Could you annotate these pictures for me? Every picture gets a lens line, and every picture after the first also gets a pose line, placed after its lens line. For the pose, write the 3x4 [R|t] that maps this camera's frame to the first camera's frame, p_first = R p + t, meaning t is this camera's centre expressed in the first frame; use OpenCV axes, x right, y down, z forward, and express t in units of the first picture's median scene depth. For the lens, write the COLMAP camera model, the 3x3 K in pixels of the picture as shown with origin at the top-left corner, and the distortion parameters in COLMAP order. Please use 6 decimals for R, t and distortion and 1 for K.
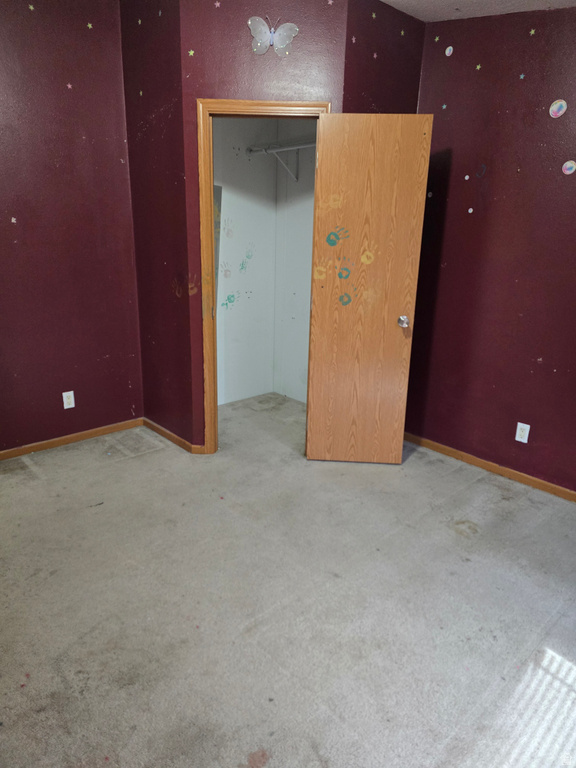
lens RADIAL K [[516.8, 0, 295.3], [0, 516.8, 384.4], [0, 0, 1]] dist [0.069554, -0.058125]
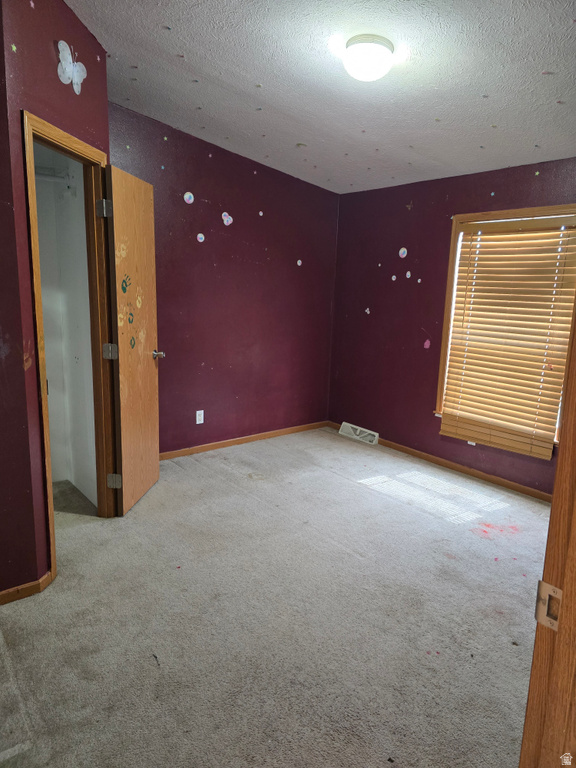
lens RADIAL K [[516.8, 0, 295.9], [0, 516.8, 381.2], [0, 0, 1]] dist [0.069554, -0.058125]
pose [[0.053280, -0.214960, 0.975168, -0.941500], [0.254686, 0.947184, 0.194876, -0.216050], [-0.965555, 0.237978, 0.105213, 0.608462]]
